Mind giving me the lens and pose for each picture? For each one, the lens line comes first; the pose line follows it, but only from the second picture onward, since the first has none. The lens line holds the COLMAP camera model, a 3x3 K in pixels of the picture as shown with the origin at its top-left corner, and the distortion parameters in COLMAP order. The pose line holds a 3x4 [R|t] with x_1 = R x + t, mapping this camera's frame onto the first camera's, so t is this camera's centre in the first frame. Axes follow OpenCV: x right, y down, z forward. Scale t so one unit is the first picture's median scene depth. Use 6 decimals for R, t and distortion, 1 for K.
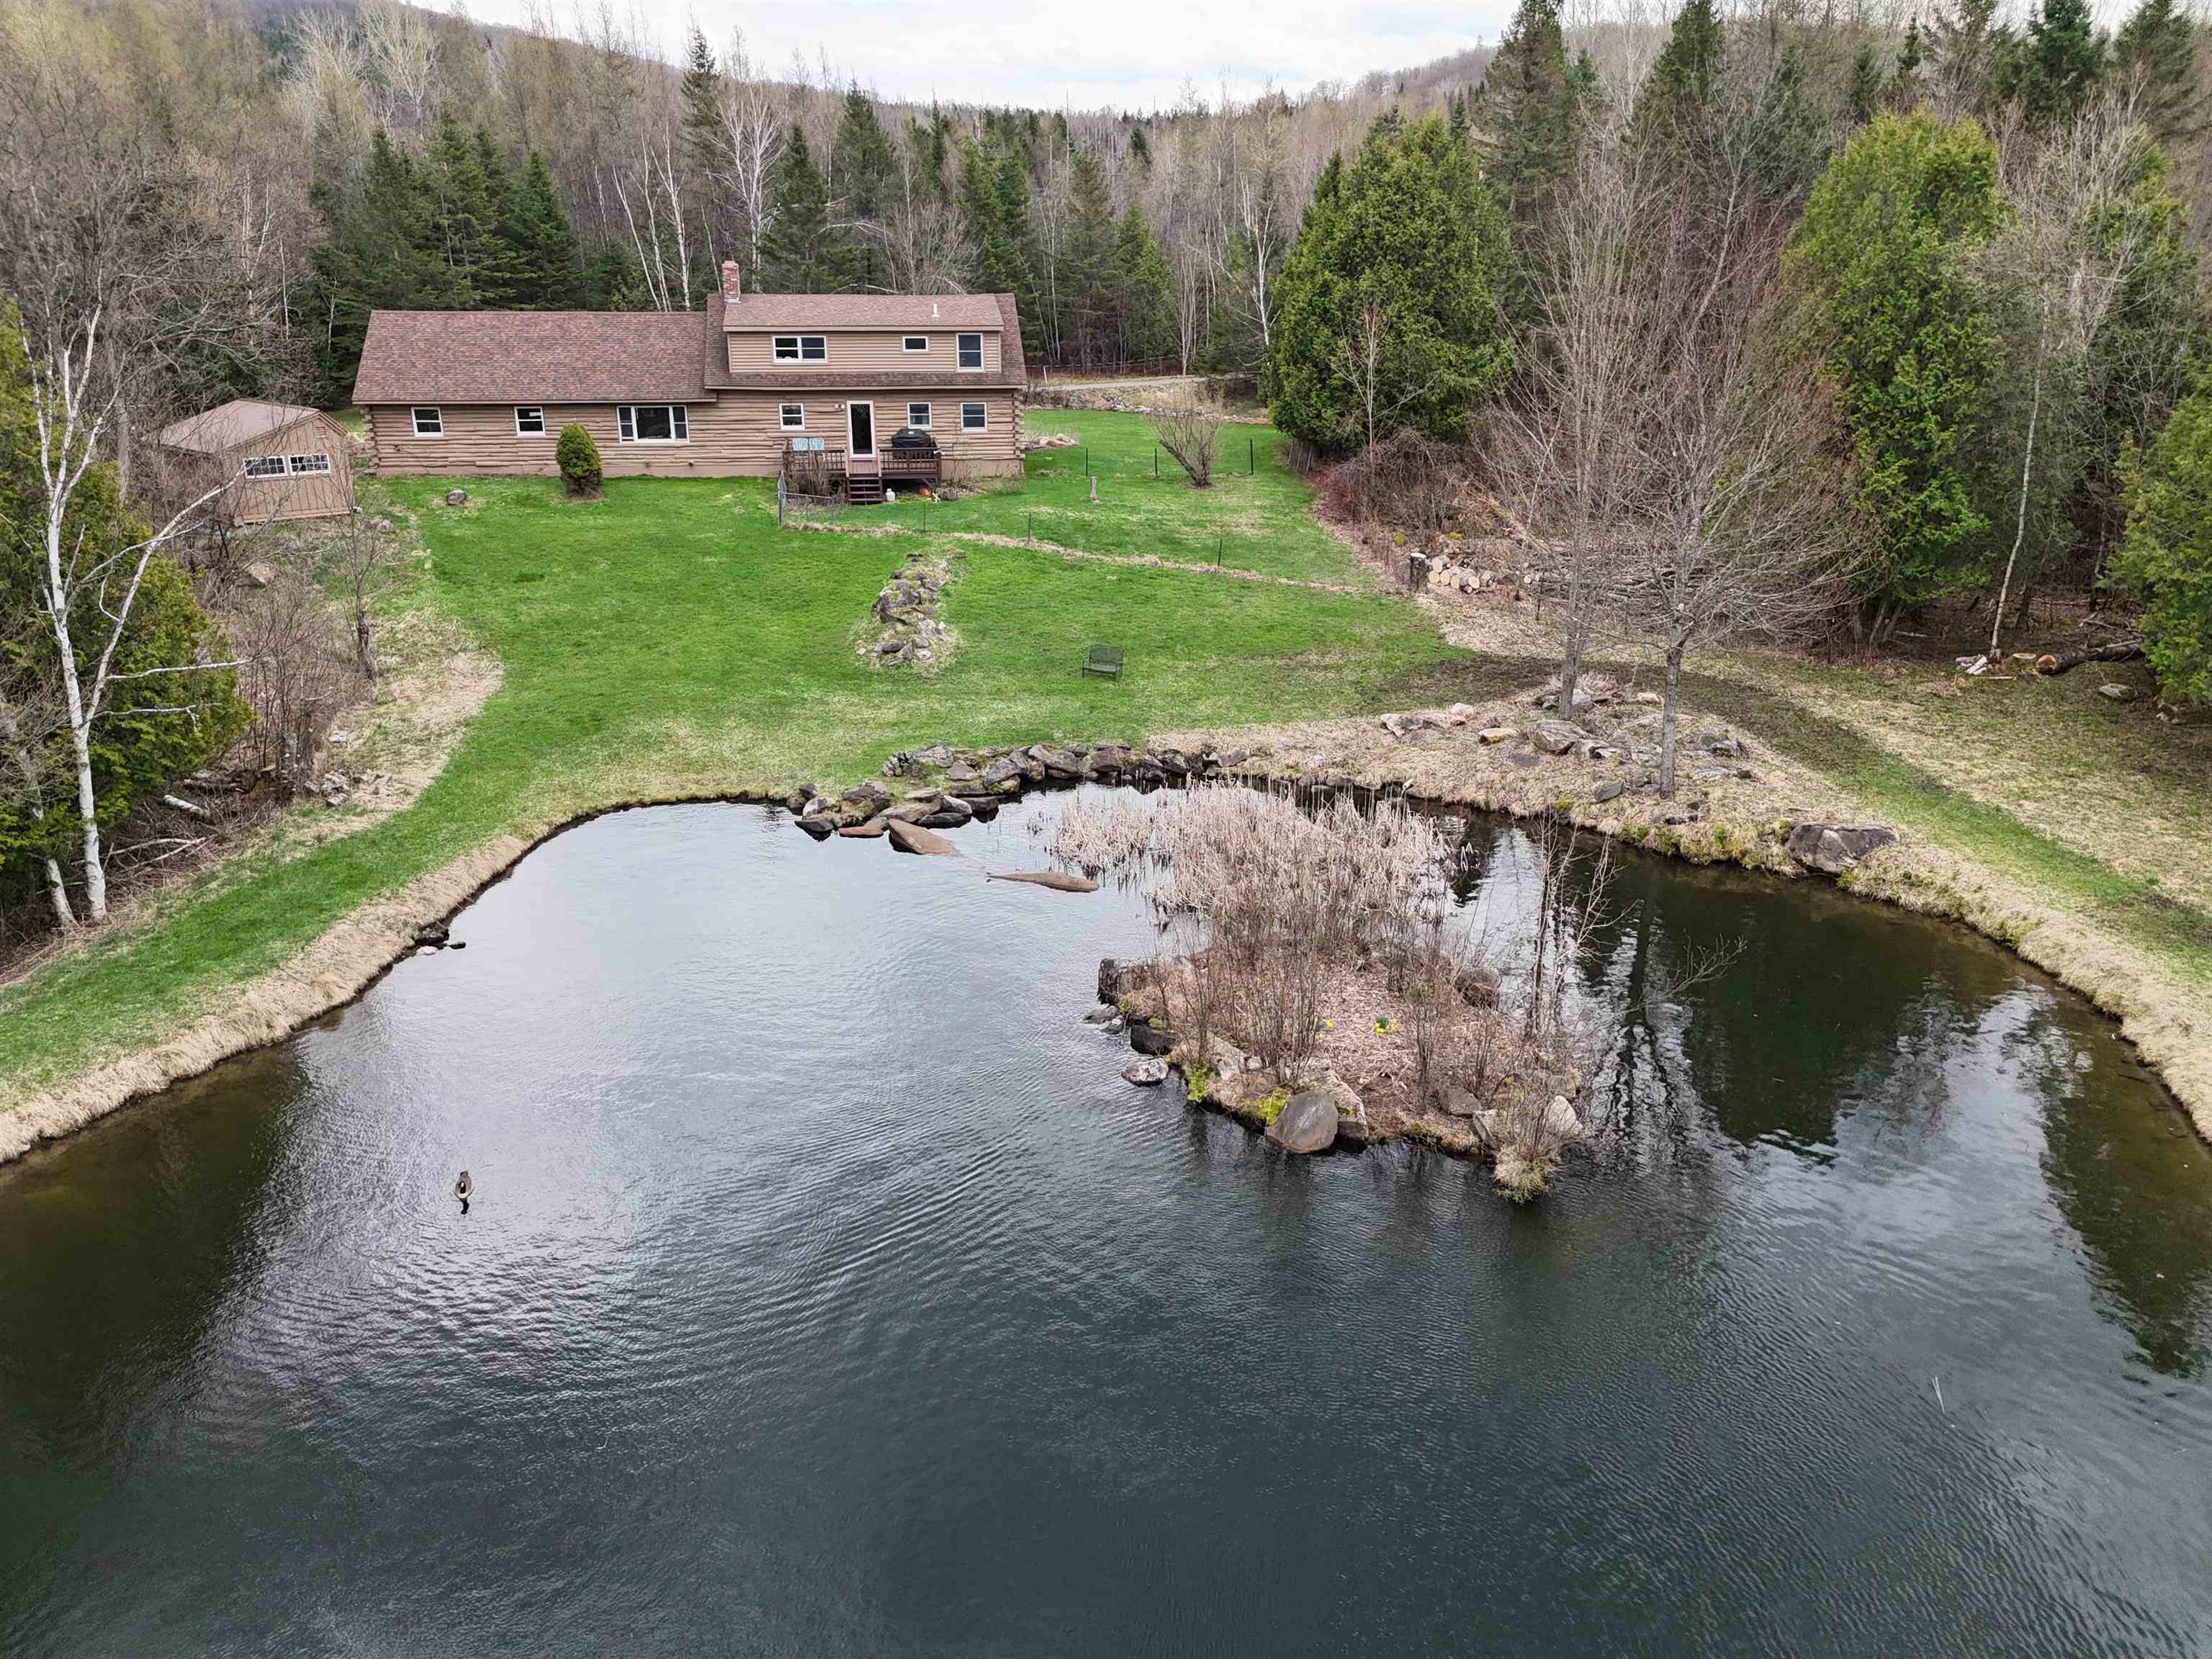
lens RADIAL K [[1633.7, 0, 1106.0], [0, 1633.7, 829.5], [0, 0, 1]] dist [0.161039, -0.355906]
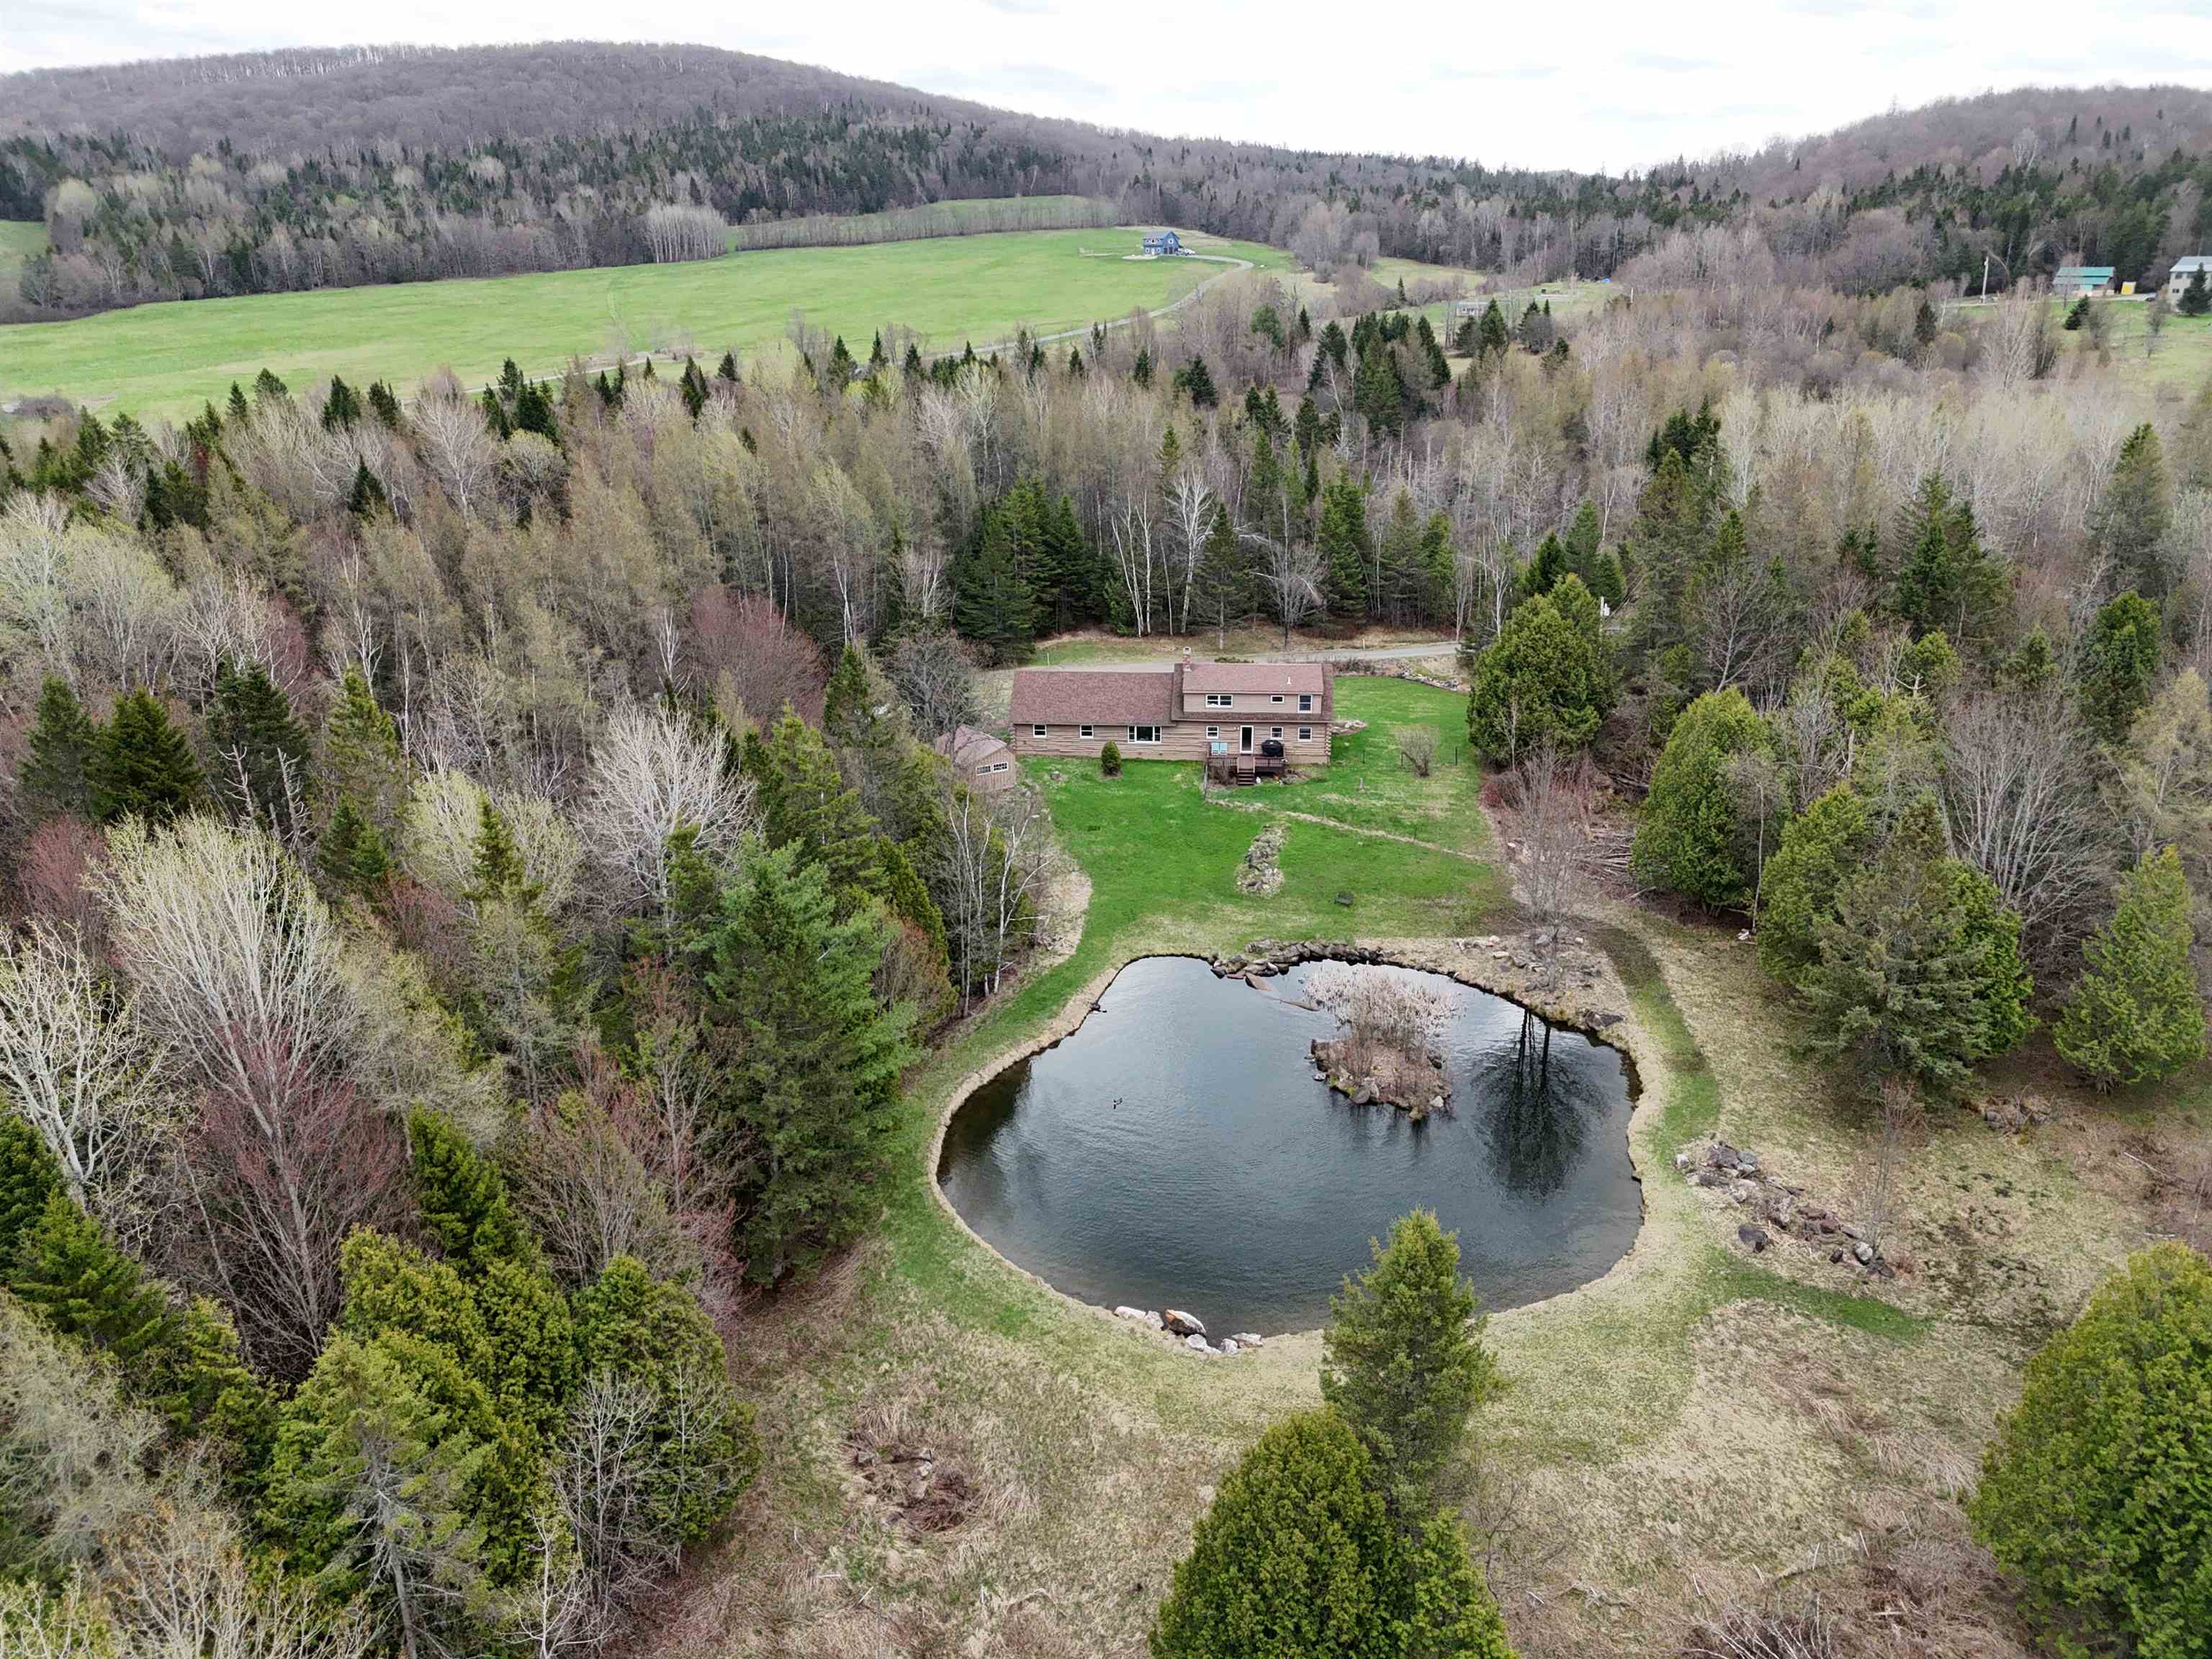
lens RADIAL K [[1633.7, 0, 1106.0], [0, 1633.7, 829.5], [0, 0, 1]] dist [0.161039, -0.355906]
pose [[0.974381, 0.069689, -0.213836, 0.146400], [-0.069976, 0.997529, 0.006235, -0.177178], [0.213743, 0.008888, 0.976850, -1.218205]]
